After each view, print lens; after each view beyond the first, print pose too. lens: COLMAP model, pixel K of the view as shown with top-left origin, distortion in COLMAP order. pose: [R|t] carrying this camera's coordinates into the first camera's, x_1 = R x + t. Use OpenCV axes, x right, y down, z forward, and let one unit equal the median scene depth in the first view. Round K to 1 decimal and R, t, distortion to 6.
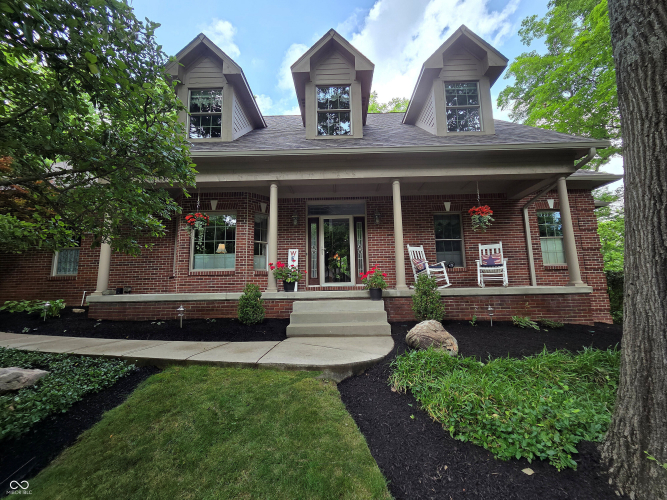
lens RADIAL K [[271.9, 0, 333.7], [0, 271.9, 251.0], [0, 0, 1]] dist [0.004200, -0.000708]
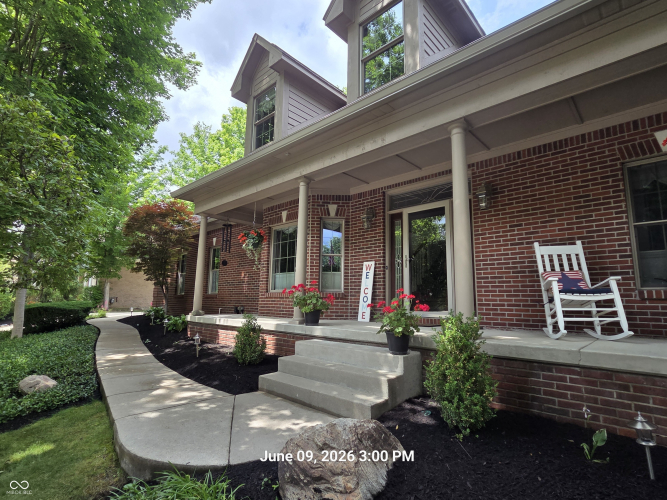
lens RADIAL K [[340.4, 0, 333.6], [0, 340.4, 249.9], [0, 0, 1]] dist [0.001353, 0.003788]
pose [[0.744063, -0.070259, -0.664405, 0.414471], [0.060912, 0.997447, -0.037263, -0.010564], [0.665327, -0.012745, 0.746443, 0.297231]]
